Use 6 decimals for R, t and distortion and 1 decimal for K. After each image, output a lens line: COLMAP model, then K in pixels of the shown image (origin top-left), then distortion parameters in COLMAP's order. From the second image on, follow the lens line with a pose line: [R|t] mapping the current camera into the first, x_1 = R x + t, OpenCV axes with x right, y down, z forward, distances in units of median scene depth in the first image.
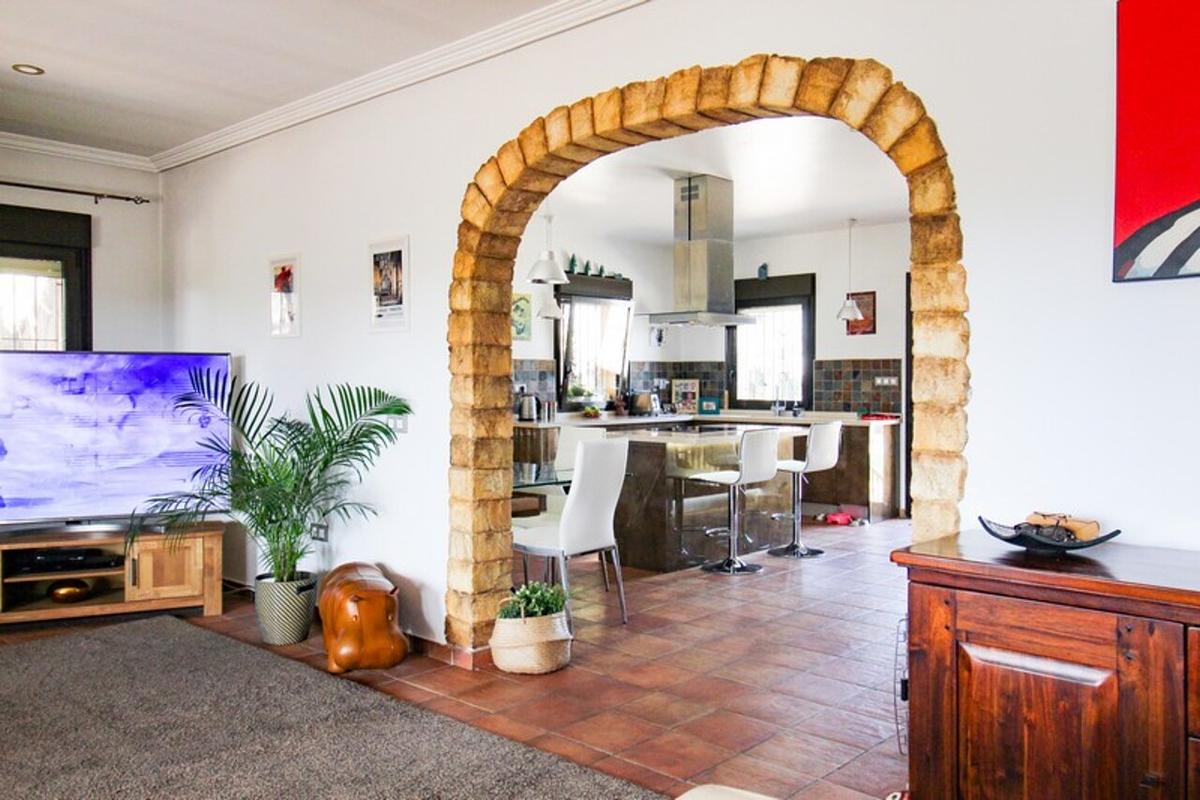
lens RADIAL K [[965.5, 0, 600.9], [0, 965.5, 396.8], [0, 0, 1]] dist [0.004038, -0.001660]
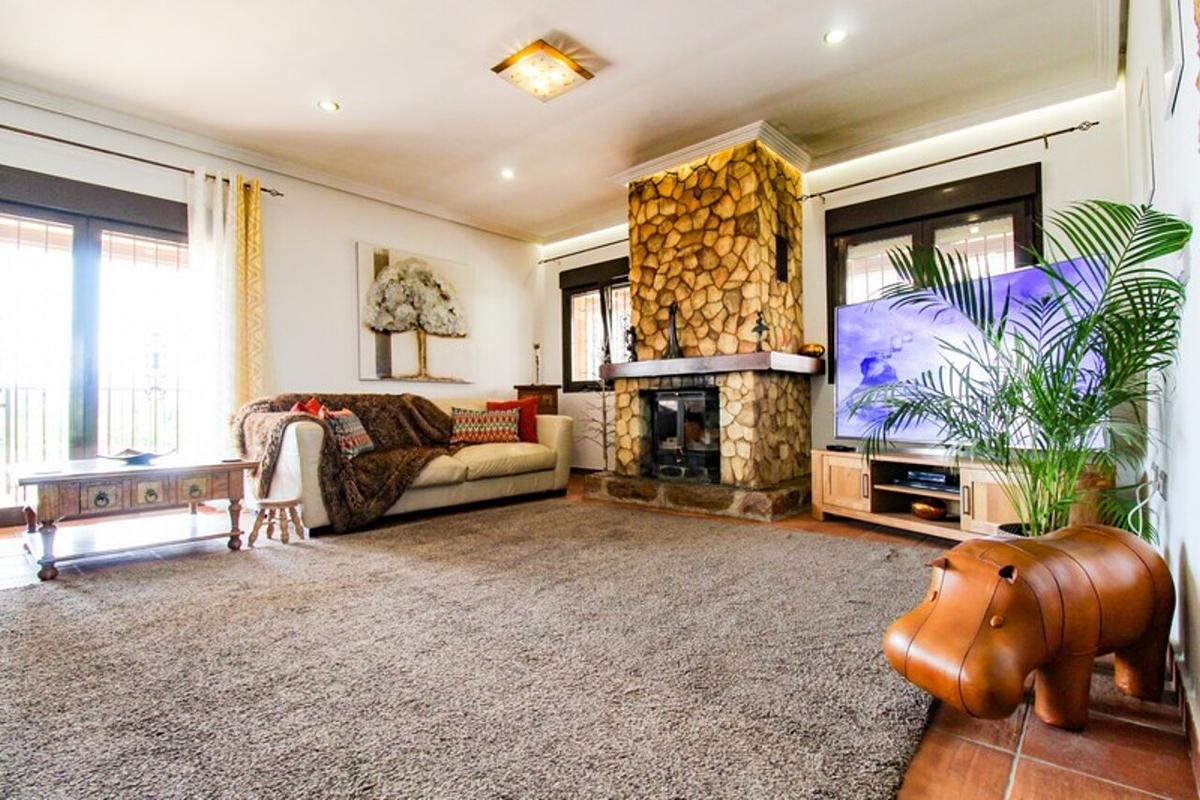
lens RADIAL K [[564.1, 0, 604.0], [0, 564.1, 399.3], [0, 0, 1]] dist [-0.003429, -0.000483]
pose [[0.045040, -0.012330, -0.998909, 0.063751], [-0.009440, 0.999874, -0.012767, 0.103602], [0.998941, 0.010005, 0.044918, 0.693210]]
